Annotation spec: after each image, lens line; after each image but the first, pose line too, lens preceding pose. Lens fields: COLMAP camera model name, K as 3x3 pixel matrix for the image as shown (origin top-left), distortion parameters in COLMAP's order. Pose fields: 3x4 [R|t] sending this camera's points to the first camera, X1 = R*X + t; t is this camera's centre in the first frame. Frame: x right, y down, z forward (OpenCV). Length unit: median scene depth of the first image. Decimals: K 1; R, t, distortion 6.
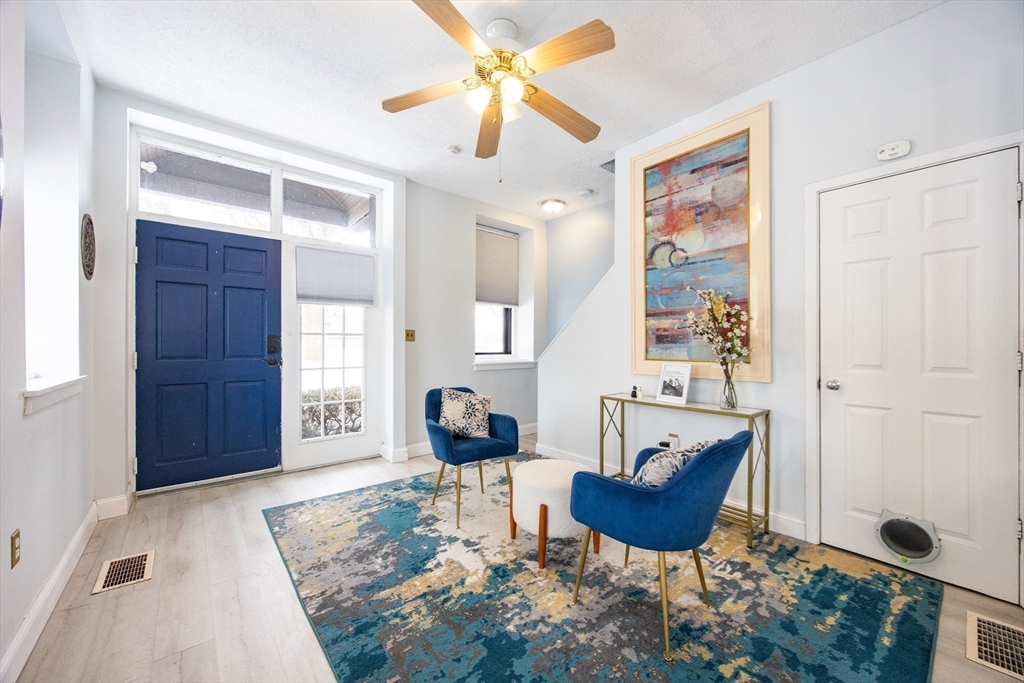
lens RADIAL K [[394.9, 0, 526.1], [0, 394.9, 342.1], [0, 0, 1]] dist [-0.002333, -0.000021]
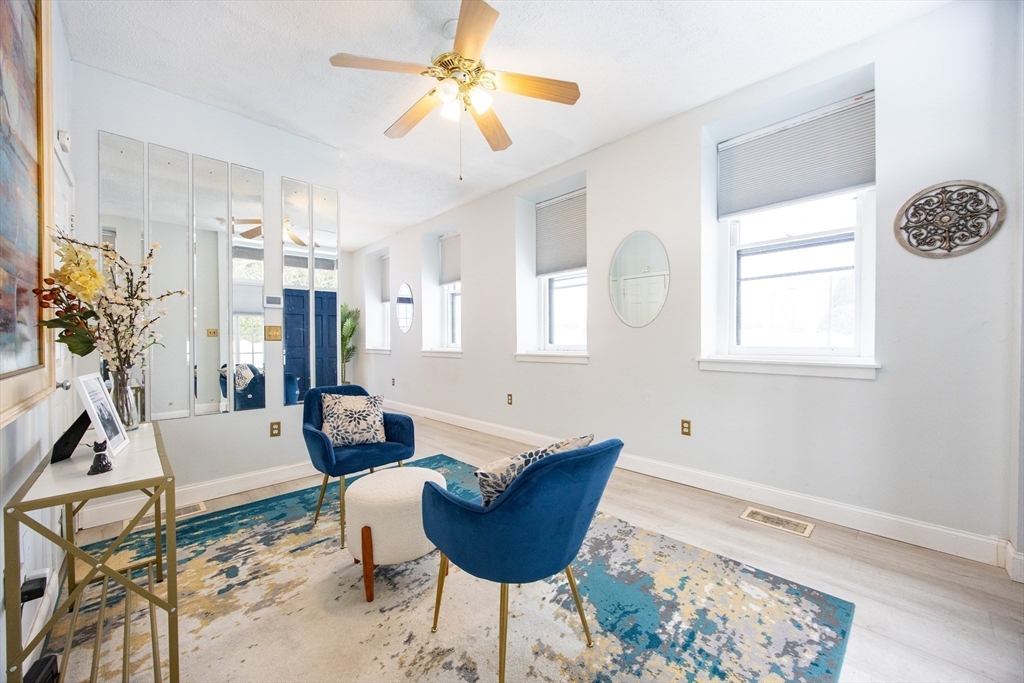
lens RADIAL K [[387.8, 0, 511.4], [0, 387.8, 344.0], [0, 0, 1]] dist [0.000616, 0.000119]
pose [[-0.999325, 0.005965, -0.036237, -0.143063], [0.005700, 0.999956, 0.007416, 0.020497], [0.036280, 0.007204, -0.999316, 1.825583]]
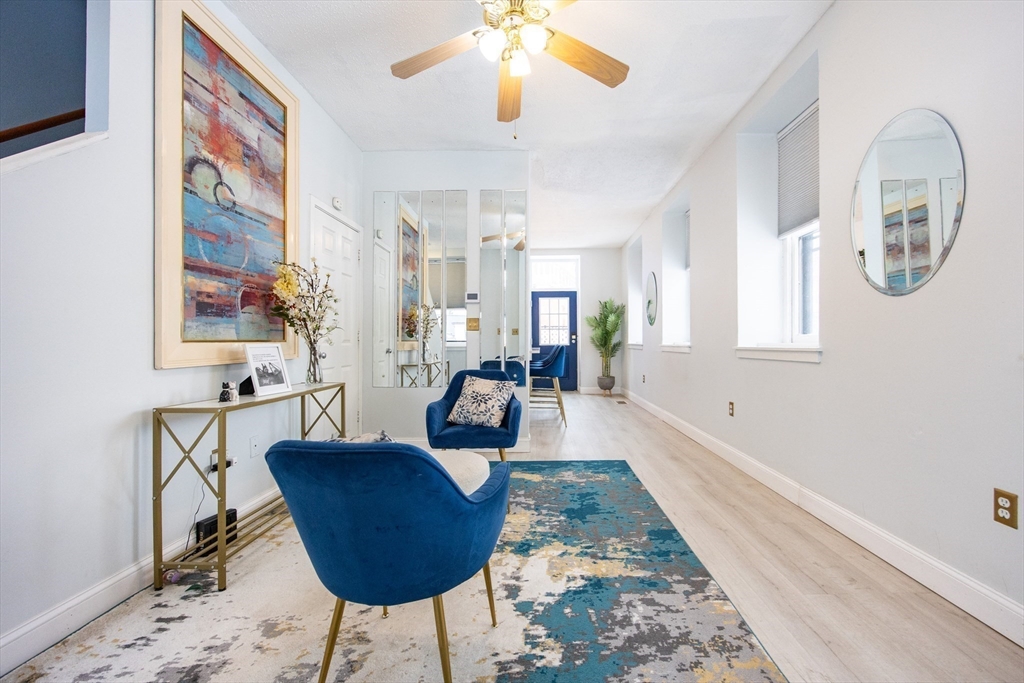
lens RADIAL K [[394.9, 0, 526.1], [0, 394.9, 342.1], [0, 0, 1]] dist [-0.002333, -0.000021]
pose [[-0.730713, 0.000035, 0.682685, -0.637694], [0.000350, 1.000000, 0.000324, 0.062084], [-0.682685, 0.000476, -0.730713, 1.482677]]
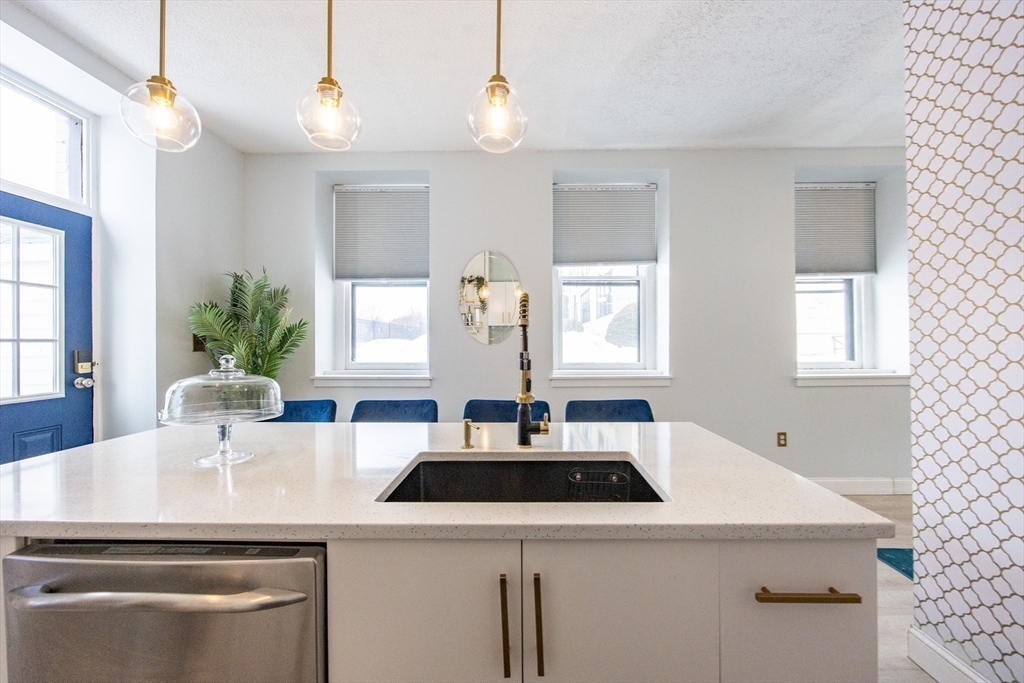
lens RADIAL K [[382.3, 0, 512.0], [0, 382.3, 341.5], [0, 0, 1]] dist [-0.007659, 0.000084]
pose [[-0.676661, -0.002171, -0.736291, 1.529954], [0.002583, 0.999983, -0.005322, -0.048564], [0.736290, -0.005503, -0.676644, 0.078087]]
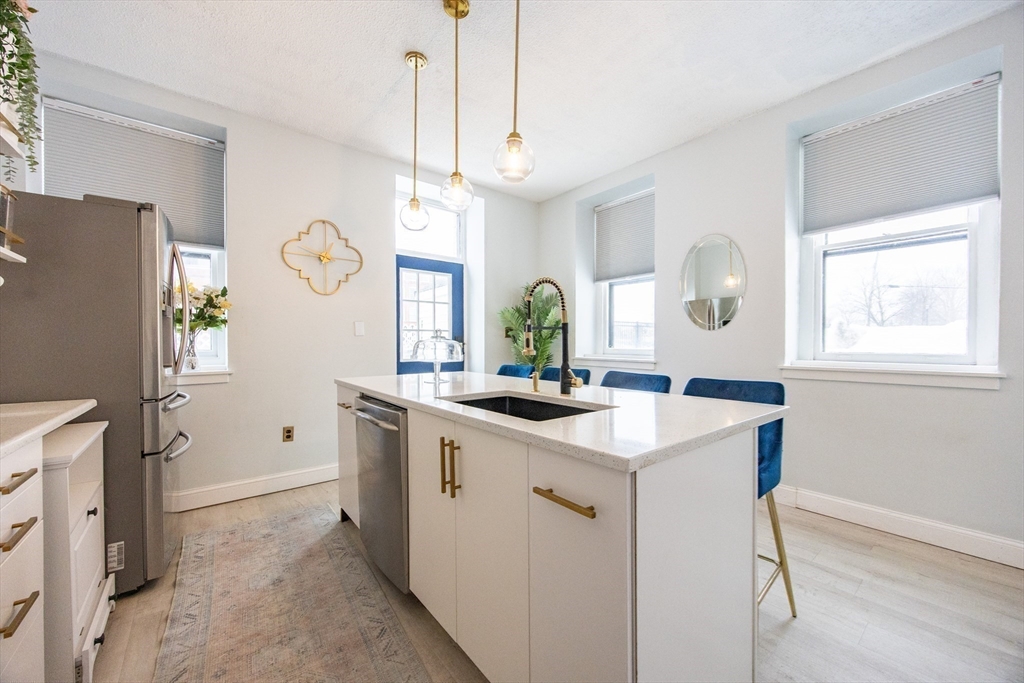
lens RADIAL K [[391.7, 0, 553.9], [0, 391.7, 342.1], [0, 0, 1]] dist [-0.005936, 0.000074]
pose [[-0.999981, 0.000165, 0.006172, 1.054979], [0.000121, 0.999974, -0.007171, 0.013491], [-0.006173, -0.007170, -0.999955, 0.526899]]
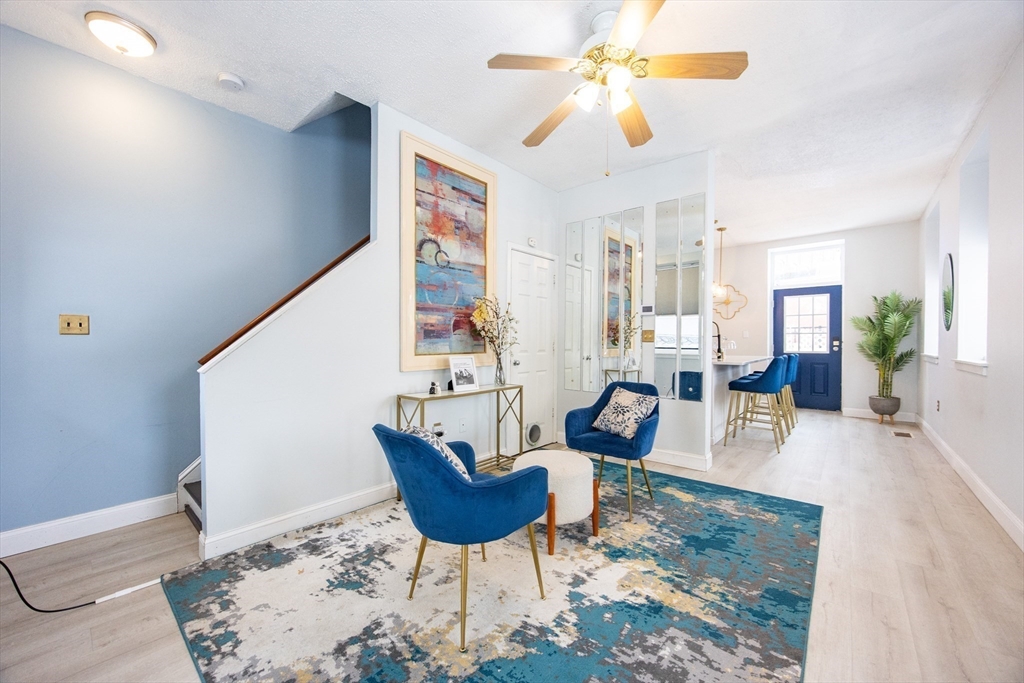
lens RADIAL K [[382.8, 0, 519.2], [0, 382.8, 346.3], [0, 0, 1]] dist [-0.002570, -0.000085]
pose [[-0.149689, -0.013306, 0.988644, -0.890034], [-0.004711, 0.999908, 0.012744, 0.014190], [-0.988722, -0.002750, -0.149738, 1.223753]]
